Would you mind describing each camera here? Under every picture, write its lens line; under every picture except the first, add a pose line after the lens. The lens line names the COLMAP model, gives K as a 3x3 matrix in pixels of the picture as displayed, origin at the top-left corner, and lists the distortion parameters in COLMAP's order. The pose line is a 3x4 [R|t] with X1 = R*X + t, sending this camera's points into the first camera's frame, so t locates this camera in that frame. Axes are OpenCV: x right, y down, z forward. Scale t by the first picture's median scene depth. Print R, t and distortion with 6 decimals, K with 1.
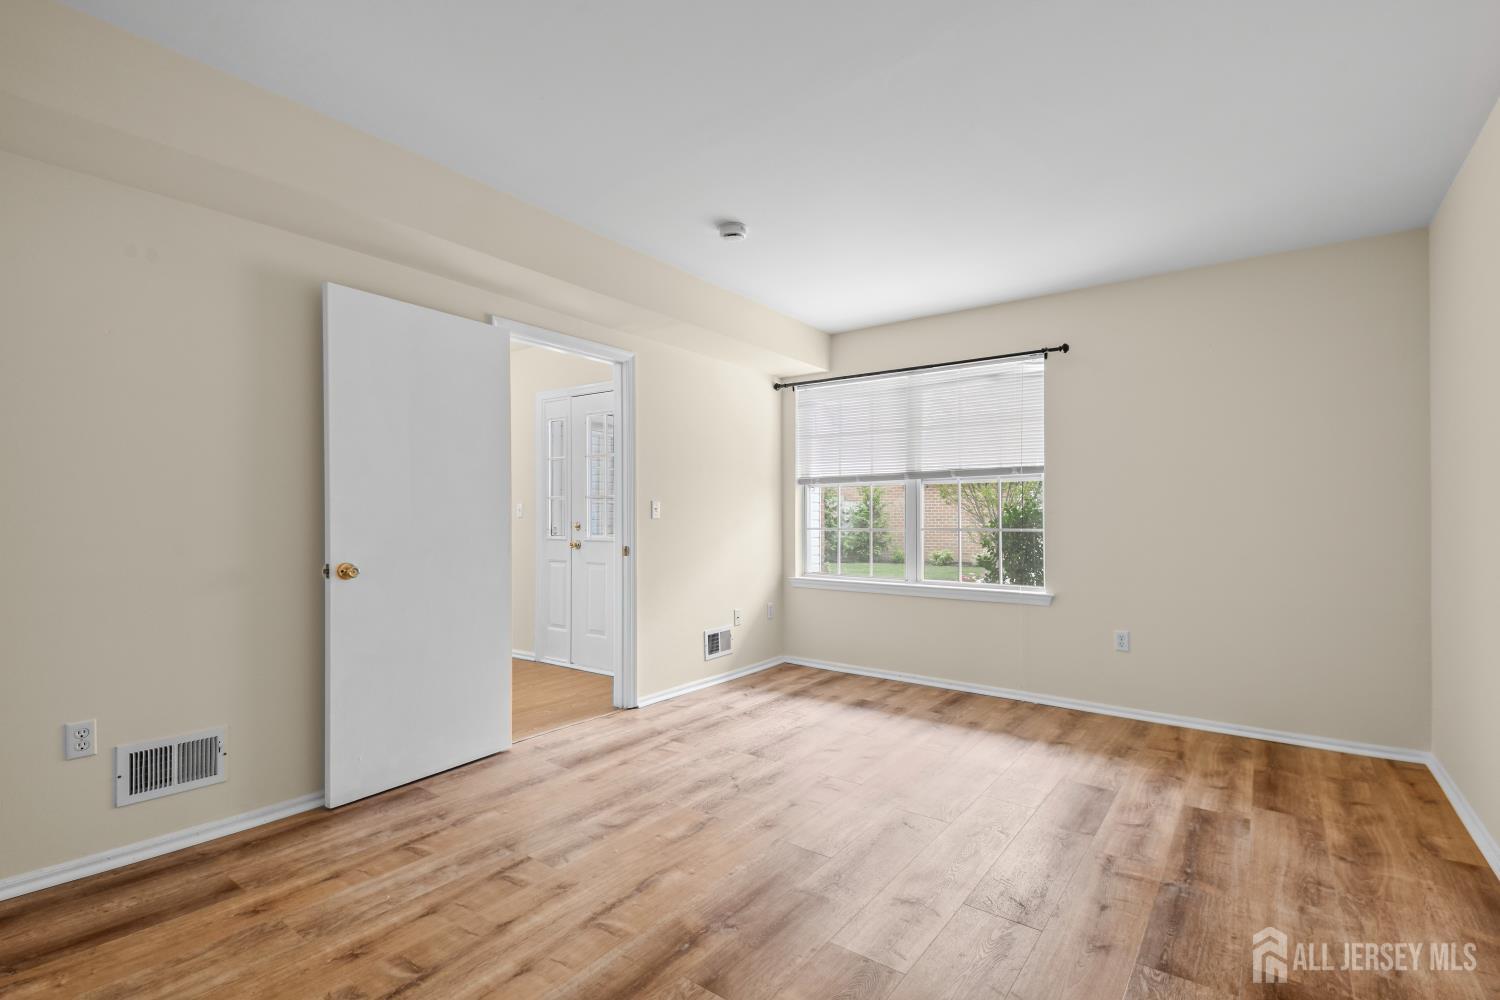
lens RADIAL K [[681.3, 0, 758.7], [0, 681.3, 510.7], [0, 0, 1]] dist [0.024620, -0.009798]
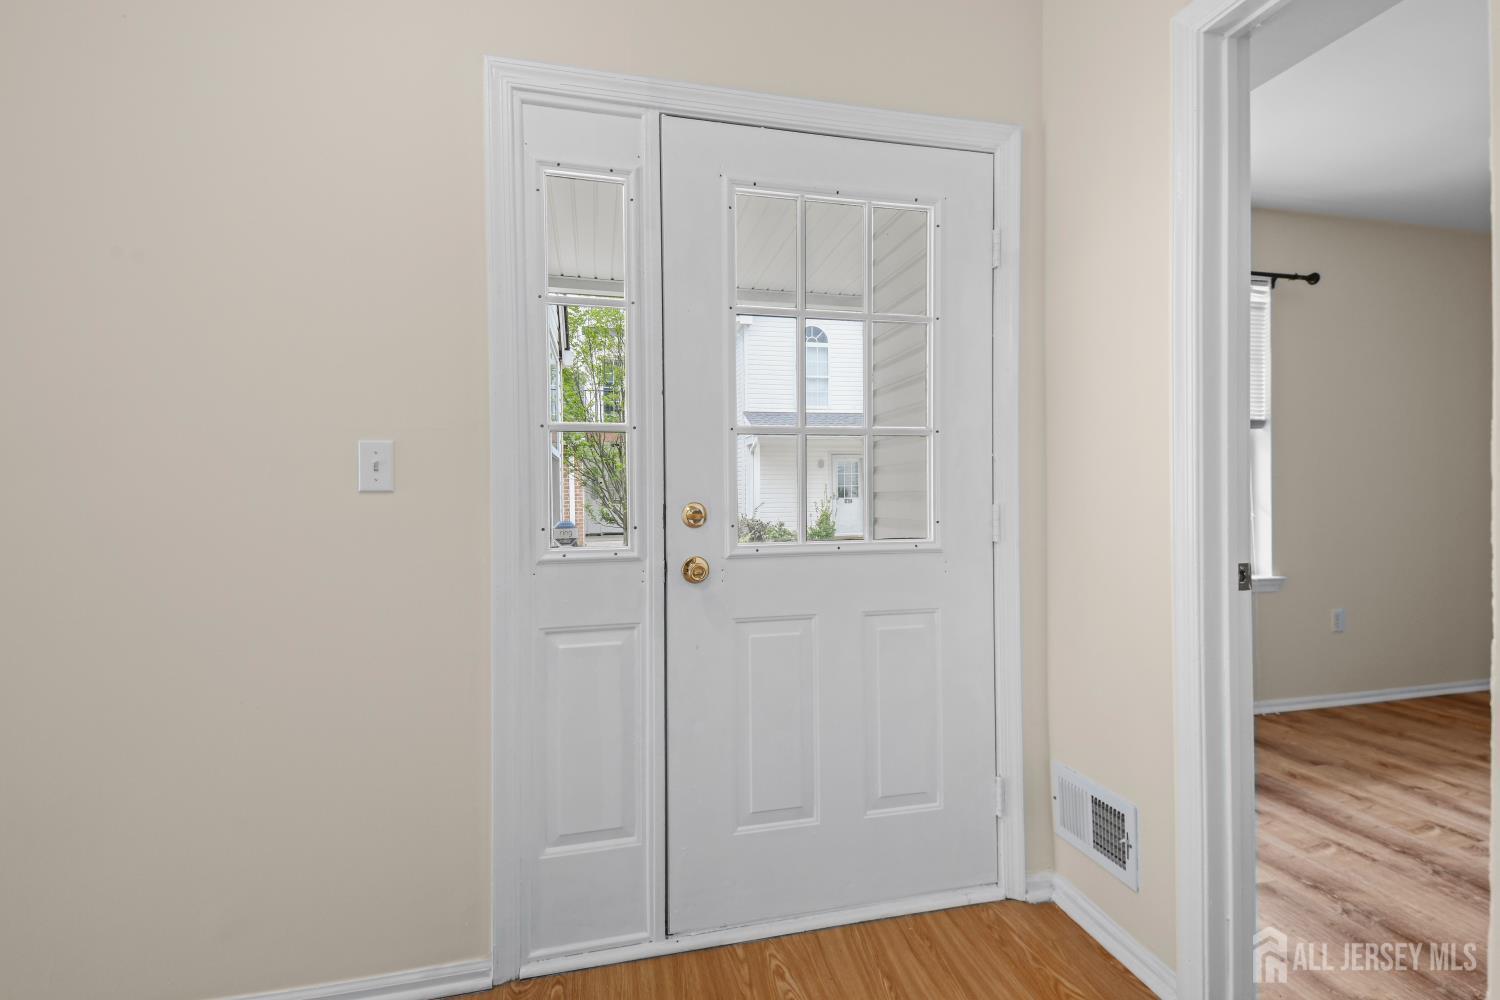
lens RADIAL K [[681.3, 0, 742.9], [0, 681.3, 496.3], [0, 0, 1]] dist [0.024620, -0.009798]
pose [[0.651890, -0.013313, 0.758197, -0.645641], [0.006029, 0.999905, 0.012374, 0.011927], [-0.758290, -0.003495, 0.651909, 0.984867]]
